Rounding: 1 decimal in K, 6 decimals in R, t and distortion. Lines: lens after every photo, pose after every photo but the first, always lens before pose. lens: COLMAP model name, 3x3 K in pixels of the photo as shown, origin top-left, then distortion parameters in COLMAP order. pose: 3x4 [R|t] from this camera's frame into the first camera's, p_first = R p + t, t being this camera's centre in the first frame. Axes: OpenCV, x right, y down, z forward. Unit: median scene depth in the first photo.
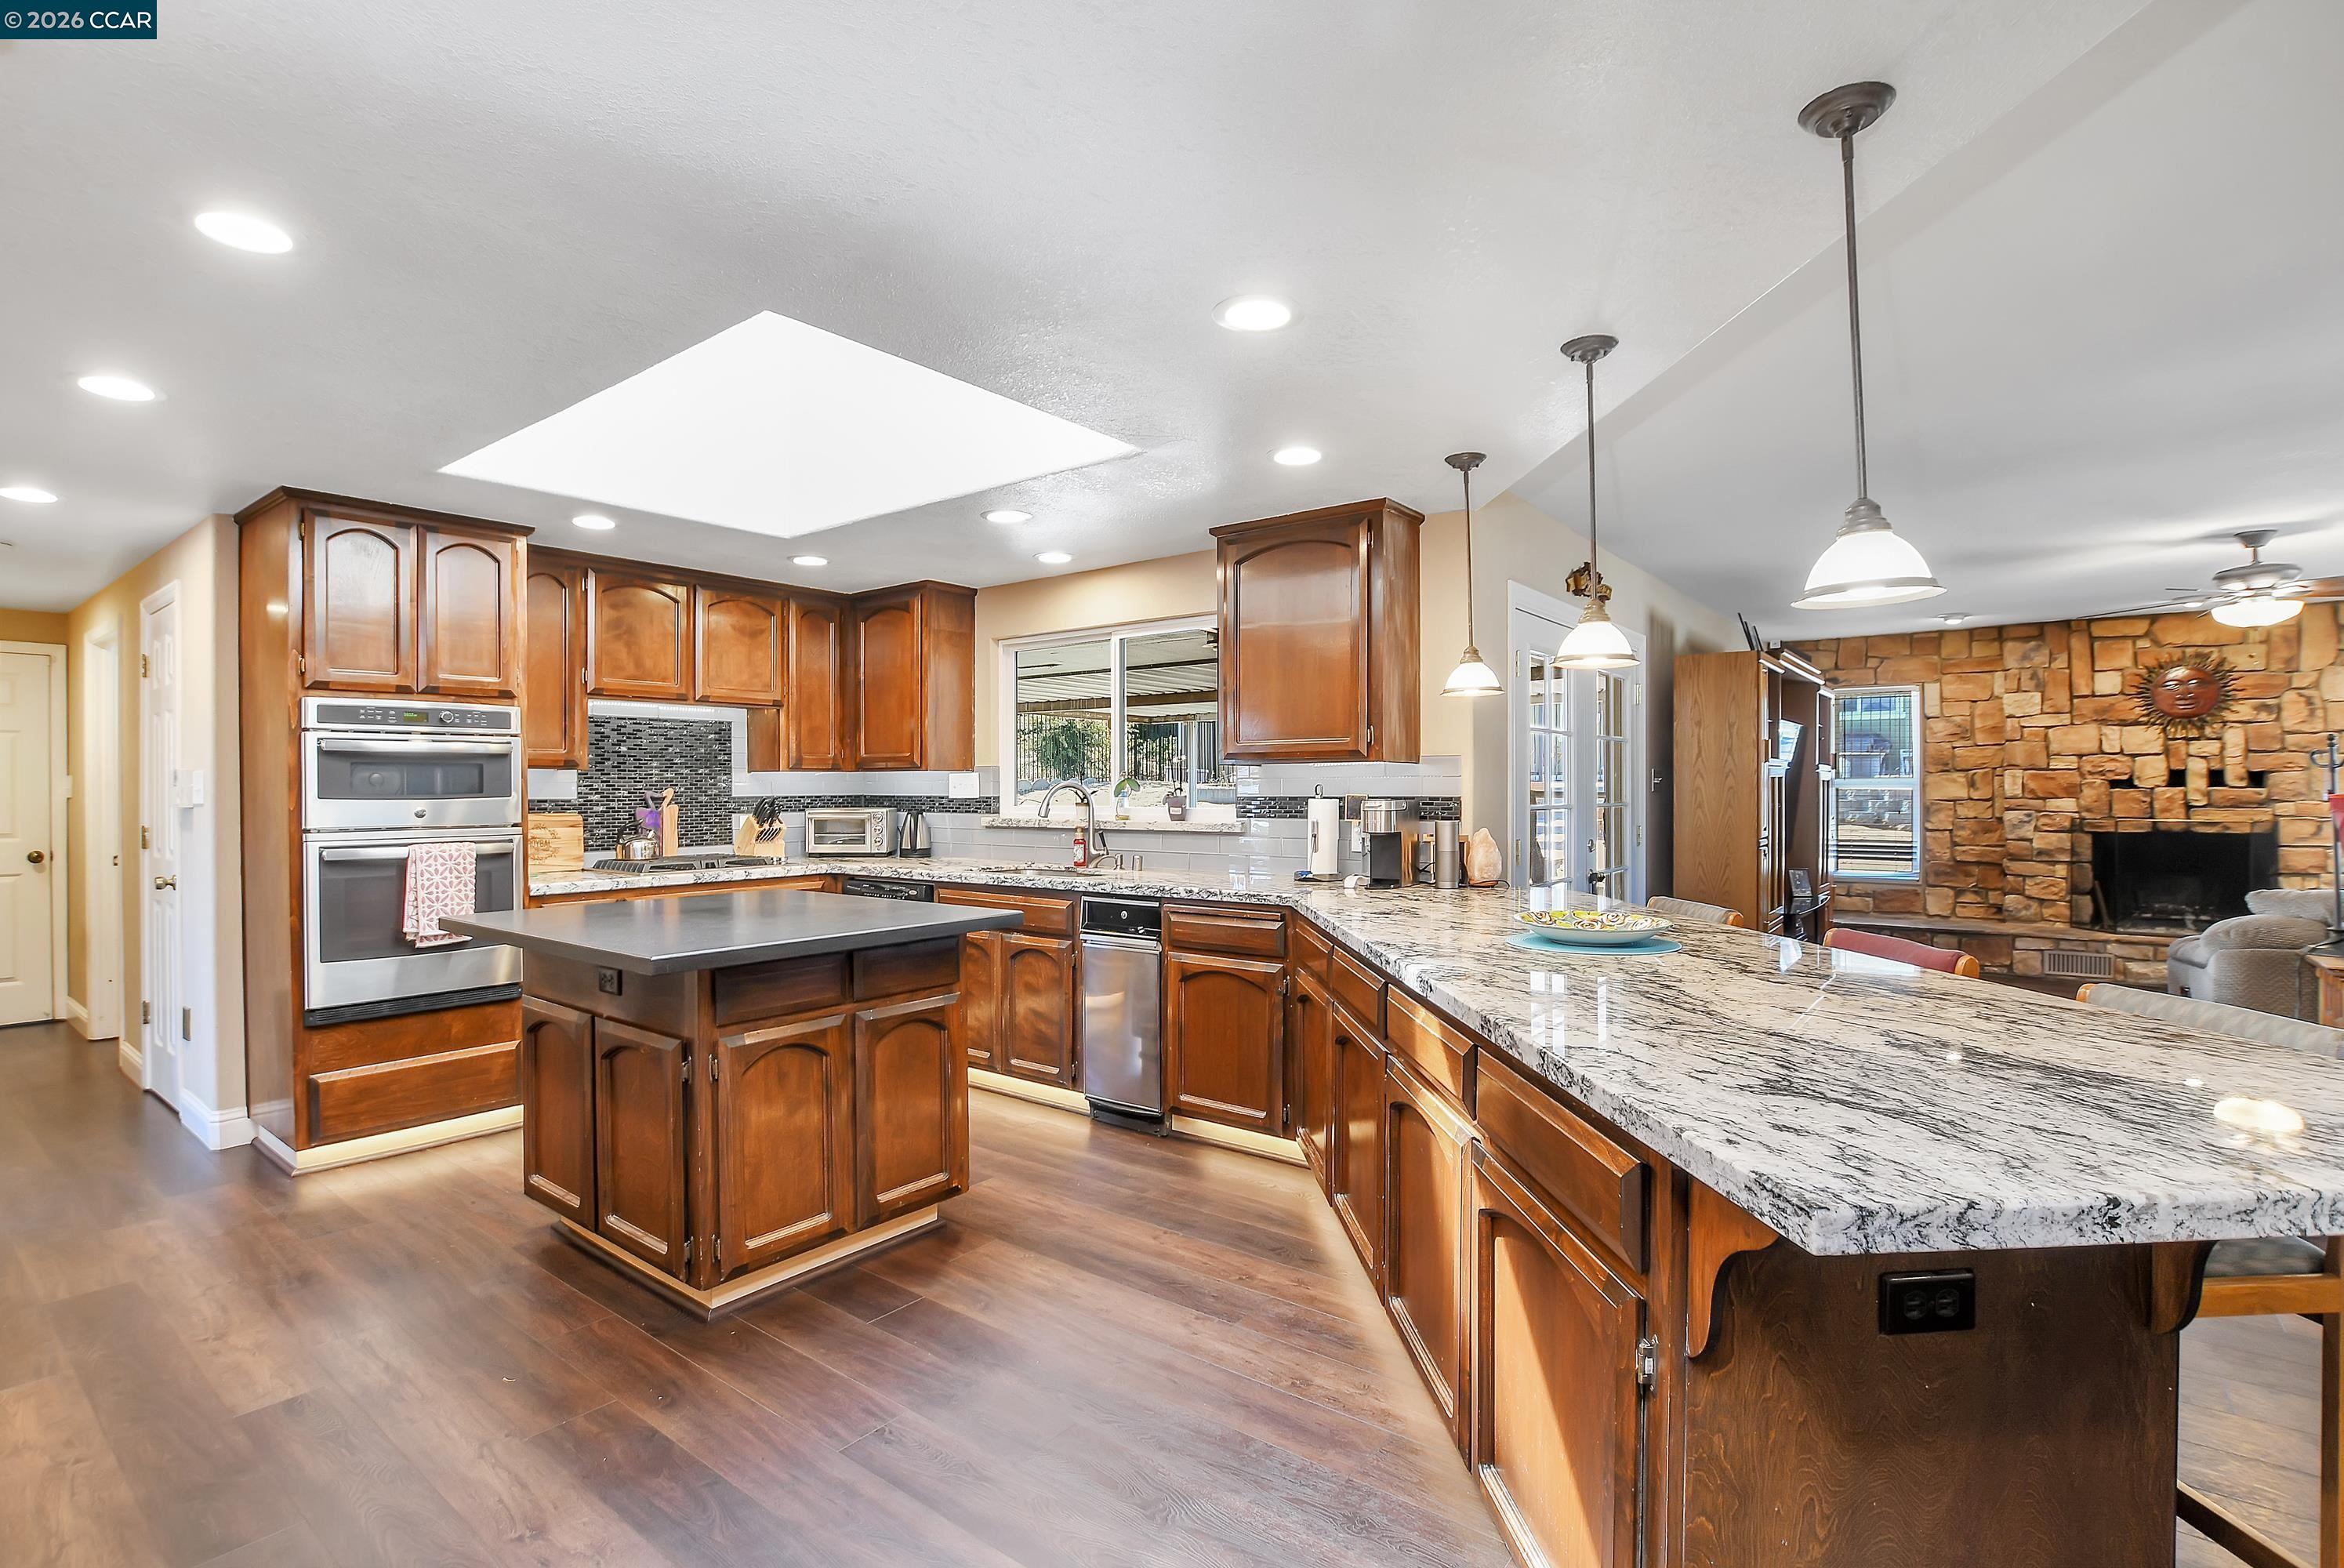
lens RADIAL K [[1089.1, 0, 1172.0], [0, 1089.1, 784.0], [0, 0, 1]] dist [-0.025154, 0.000990]
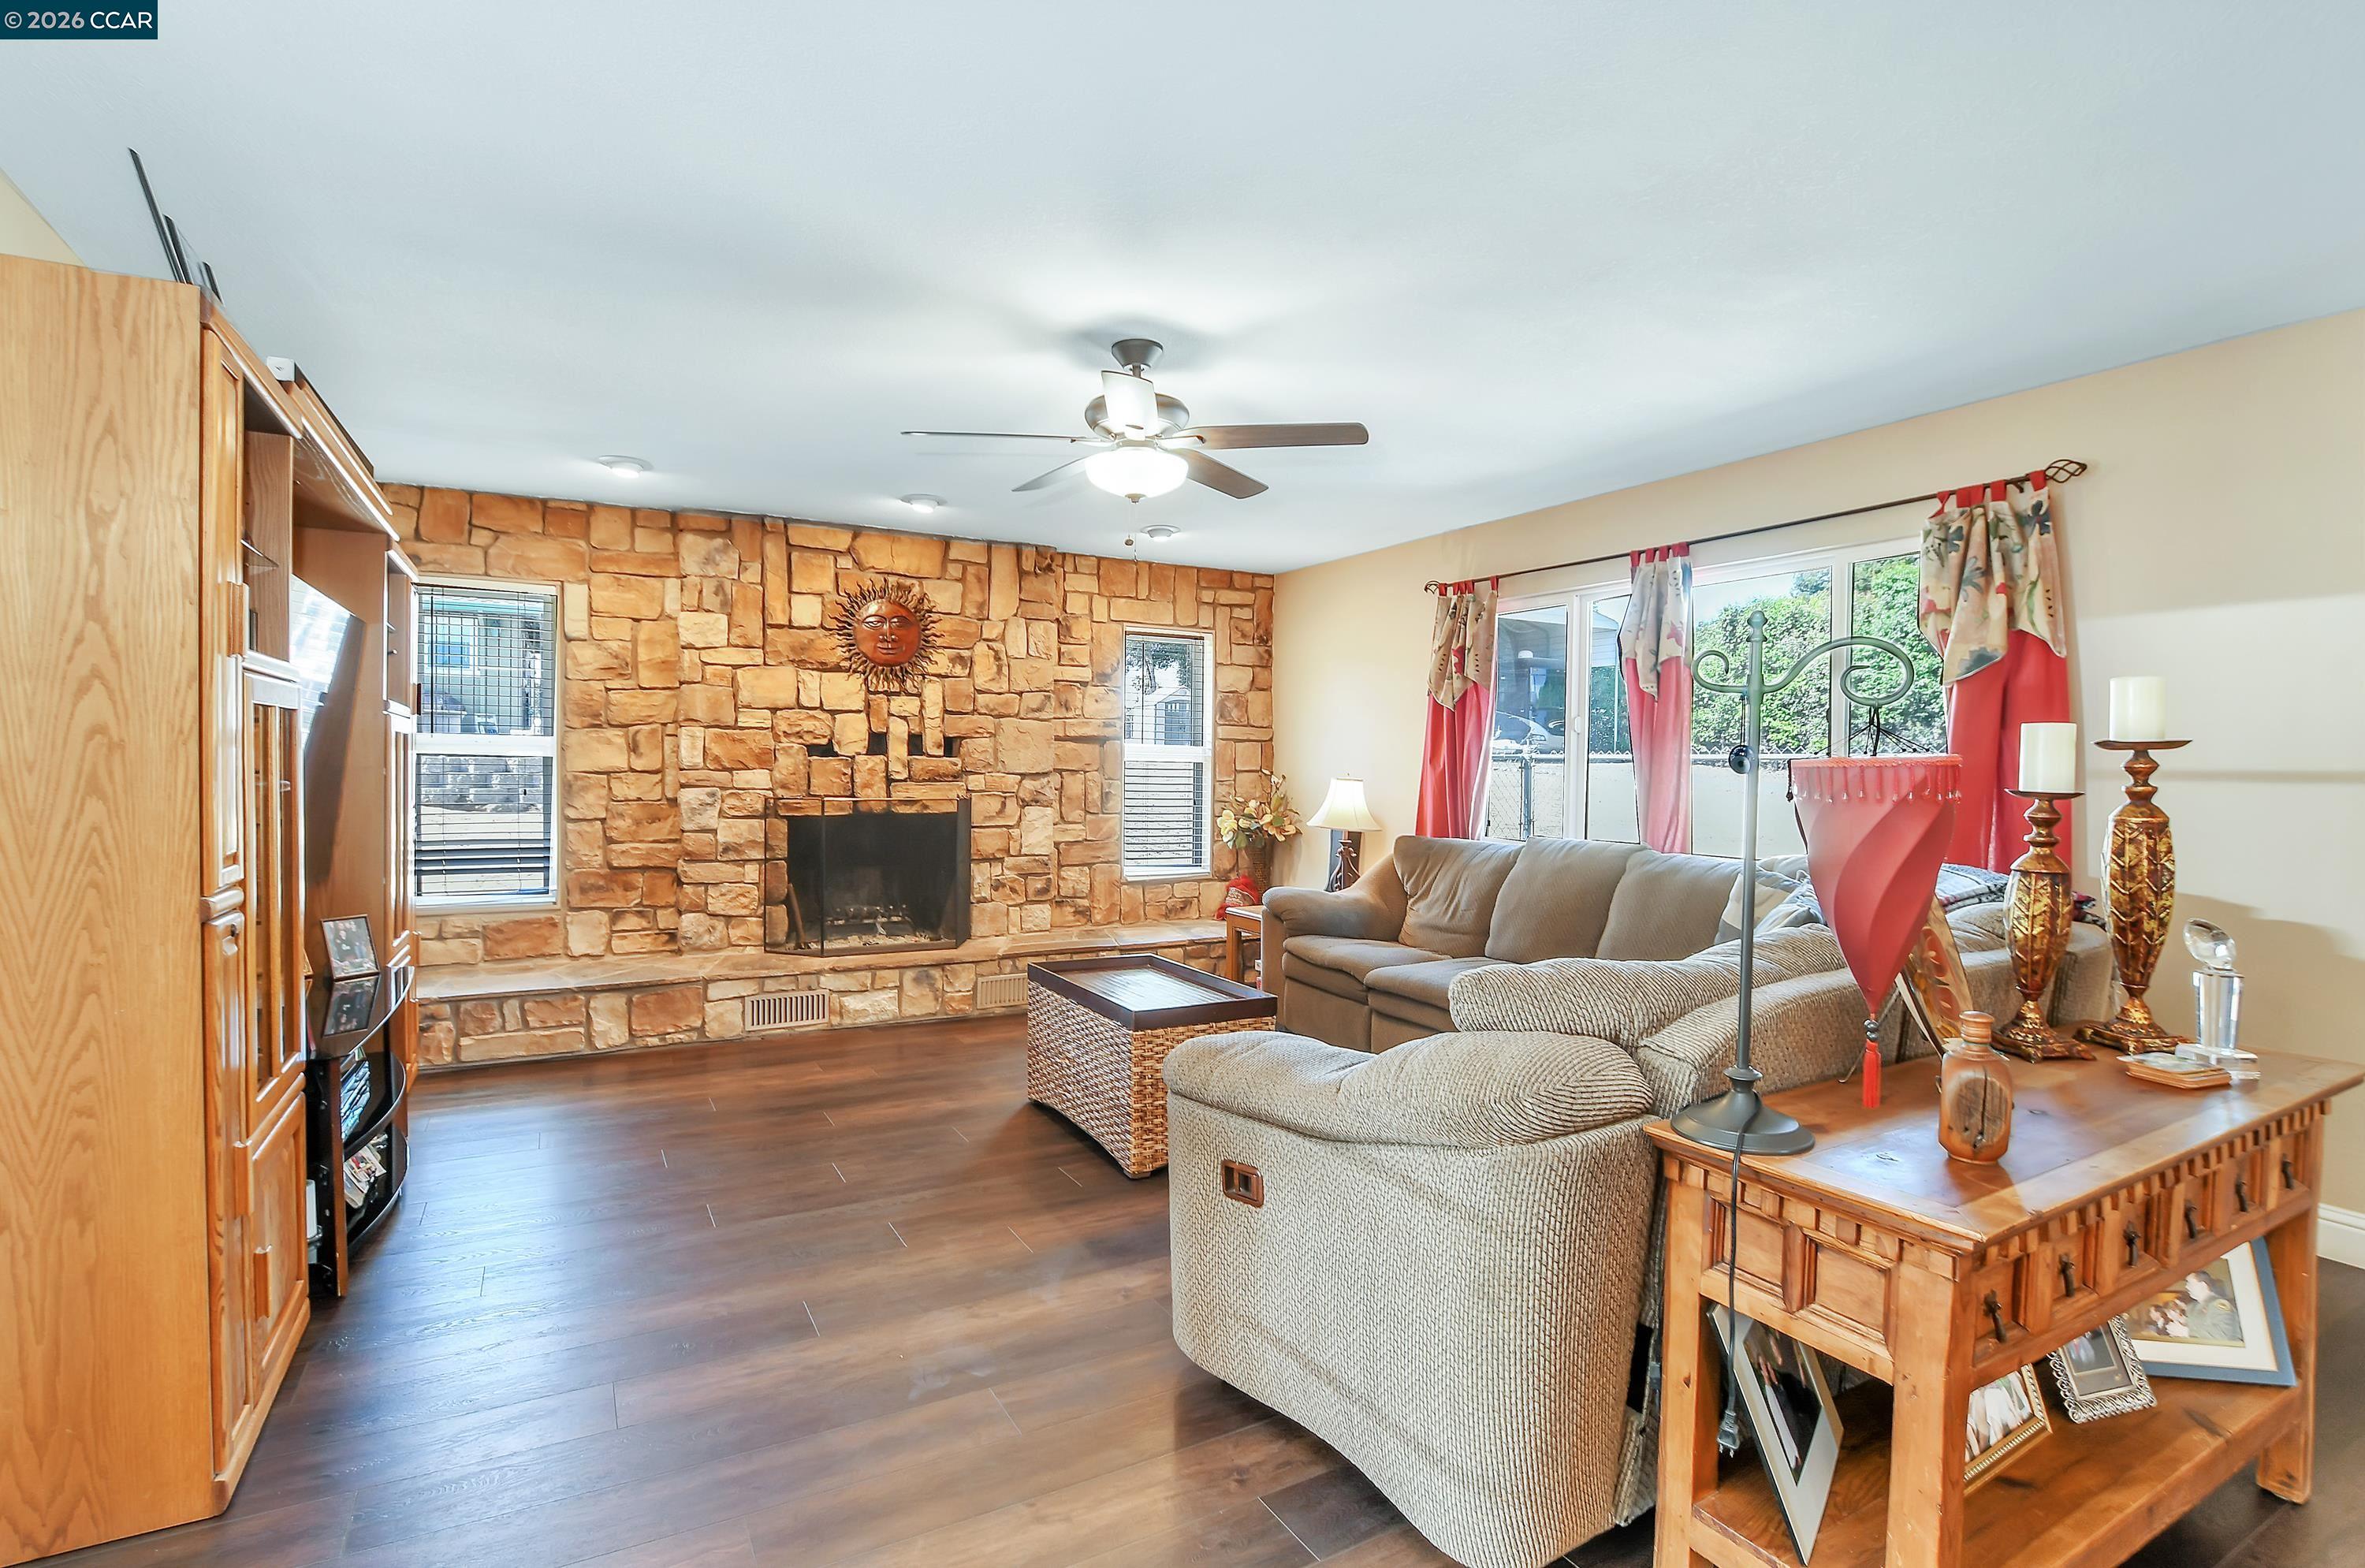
lens RADIAL K [[1124.7, 0, 1177.9], [0, 1124.7, 795.0], [0, 0, 1]] dist [-0.023492, 0.000565]
pose [[0.392670, -0.018522, 0.919493, 0.288393], [-0.012850, 0.999589, 0.025623, 0.008316], [-0.919590, -0.021877, 0.392271, 0.494025]]
